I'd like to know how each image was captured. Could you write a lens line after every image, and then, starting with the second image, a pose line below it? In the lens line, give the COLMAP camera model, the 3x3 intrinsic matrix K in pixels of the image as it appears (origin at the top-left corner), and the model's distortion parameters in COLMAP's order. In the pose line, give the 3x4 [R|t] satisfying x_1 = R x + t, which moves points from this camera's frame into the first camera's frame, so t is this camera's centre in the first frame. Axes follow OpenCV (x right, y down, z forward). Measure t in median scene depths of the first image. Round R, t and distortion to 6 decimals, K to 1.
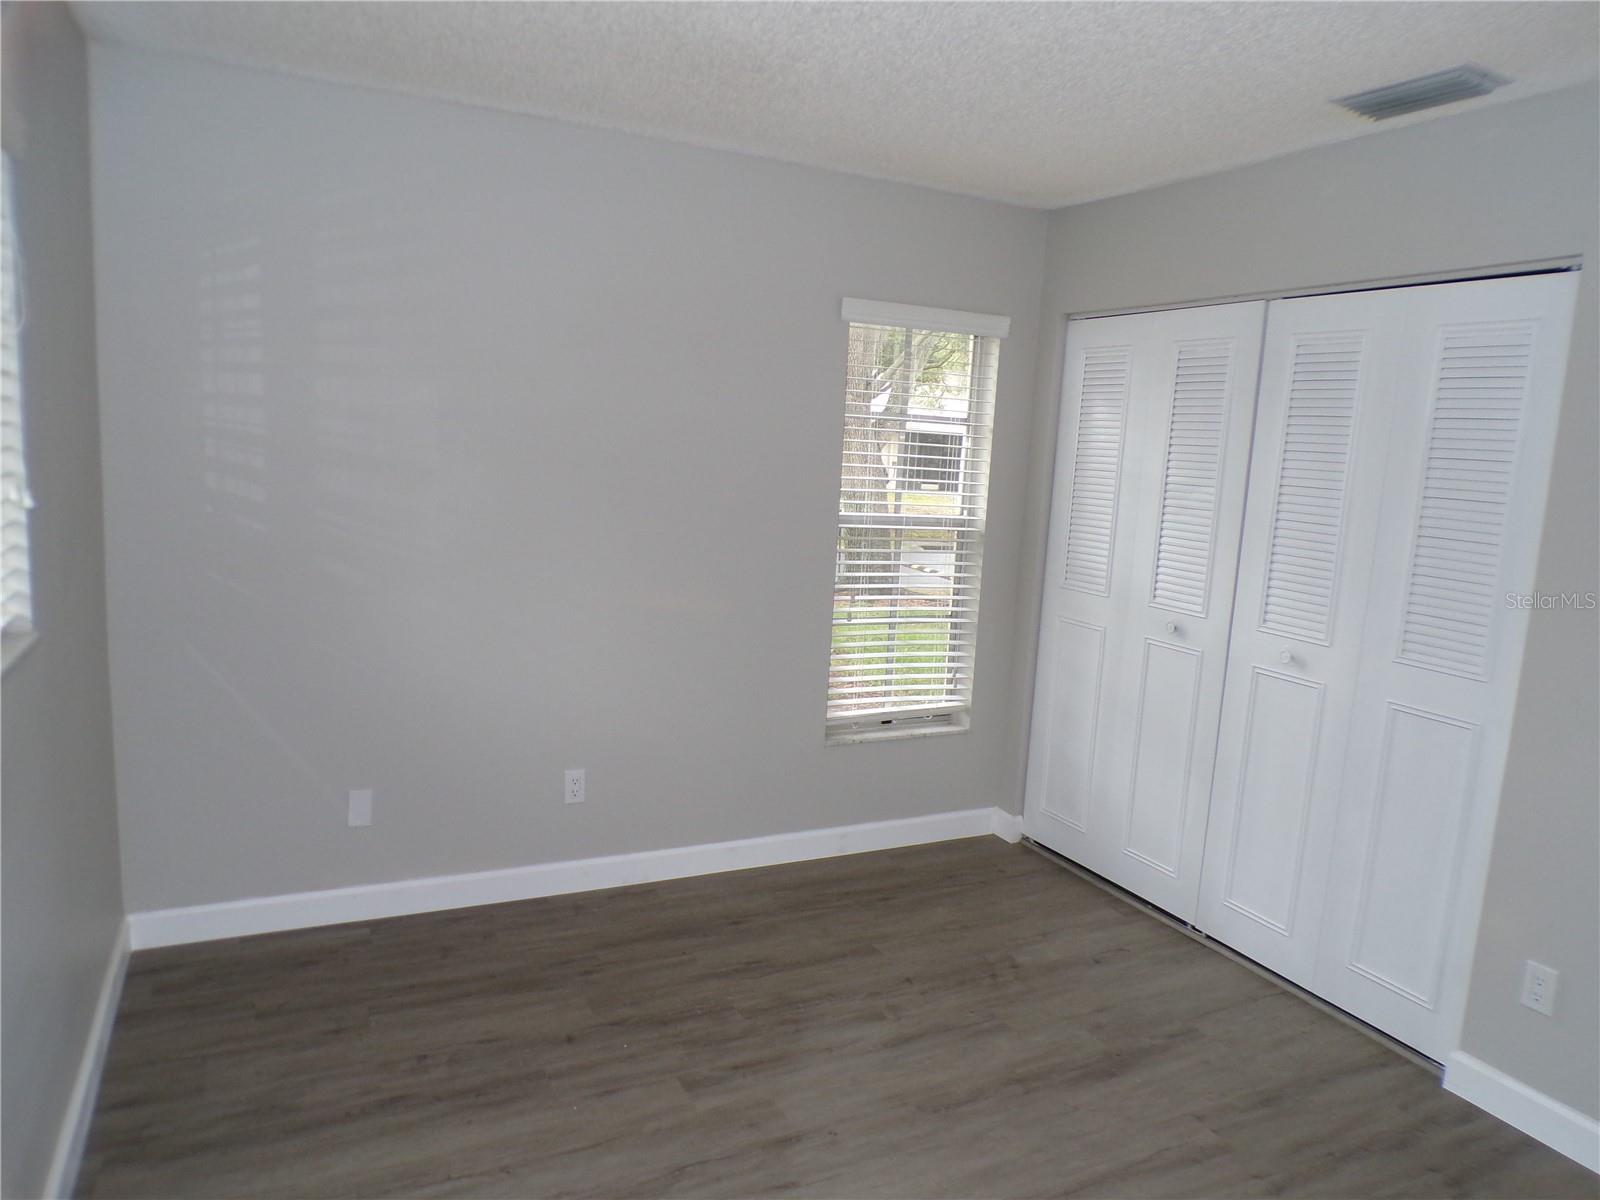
lens RADIAL K [[1092.5, 0, 788.9], [0, 1092.5, 596.5], [0, 0, 1]] dist [-0.046690, 0.018485]
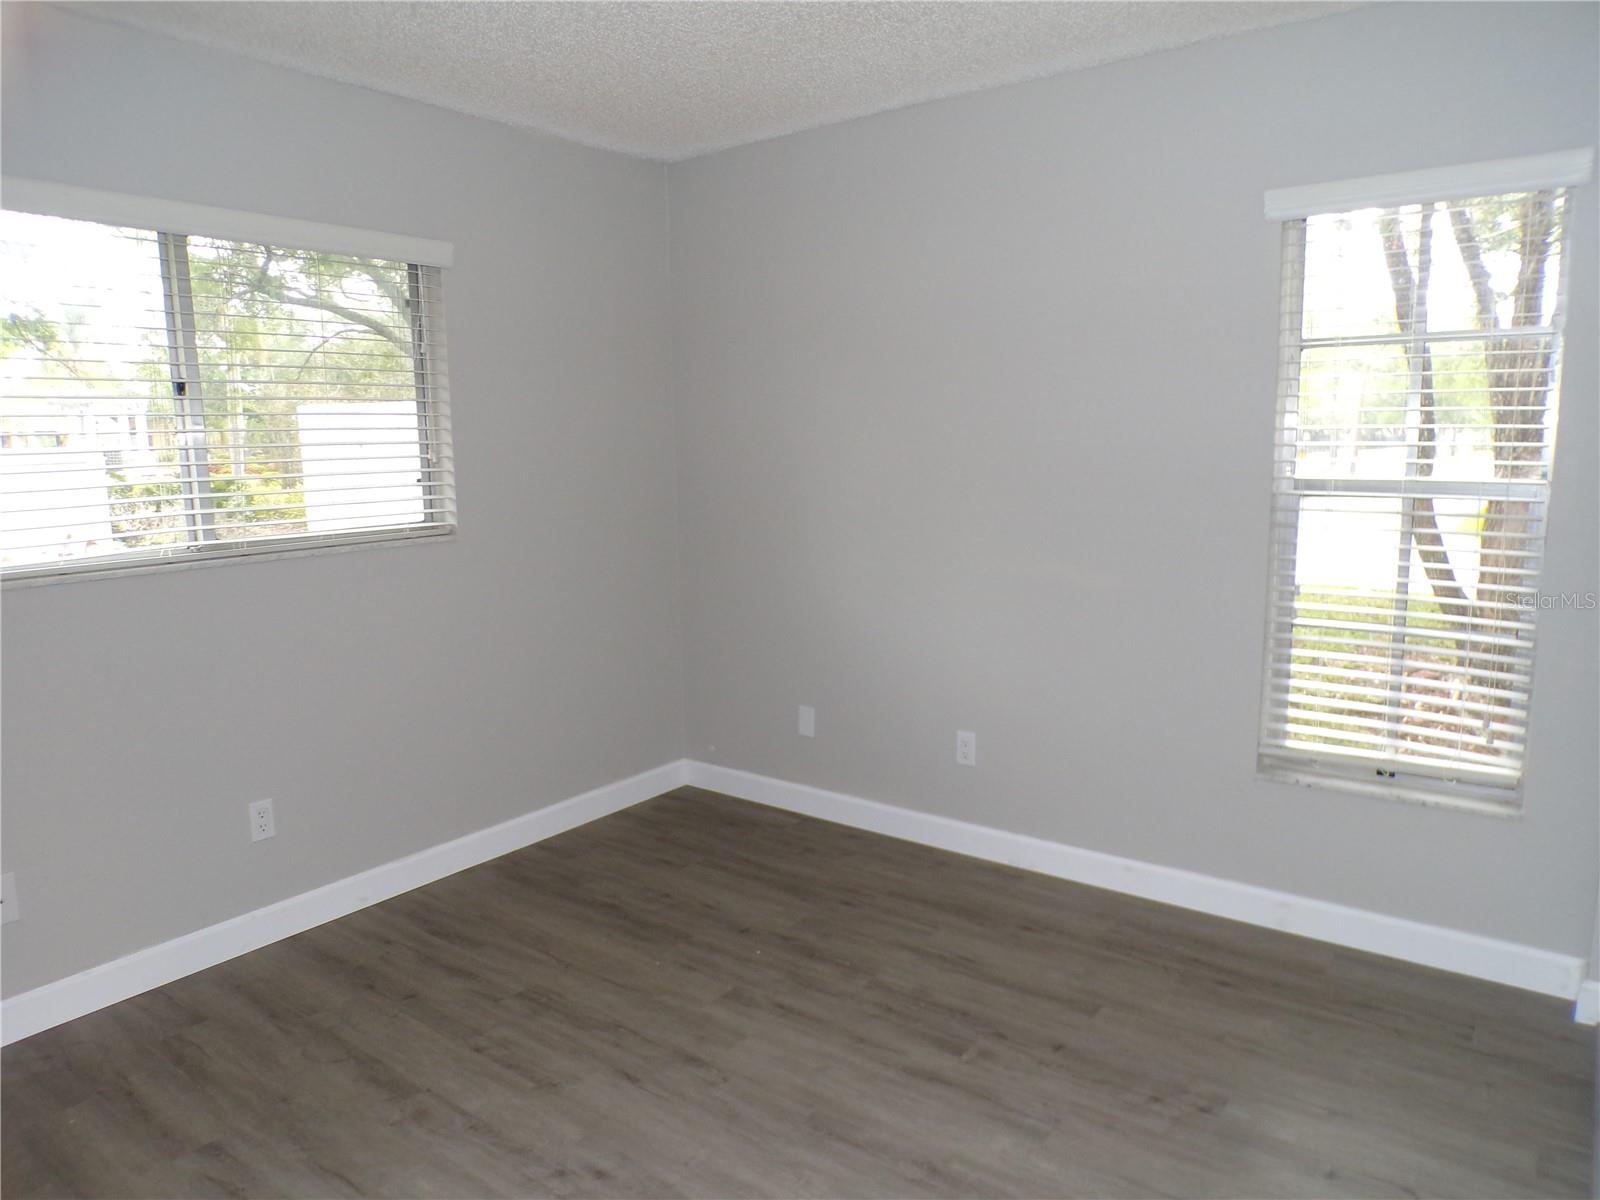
lens RADIAL K [[1092.5, 0, 788.9], [0, 1092.5, 596.5], [0, 0, 1]] dist [-0.046690, 0.018485]
pose [[0.439966, 0.077403, -0.894672, 0.677221], [-0.086548, 0.995295, 0.043547, 0.005057], [0.893834, 0.058272, 0.444595, 0.428814]]
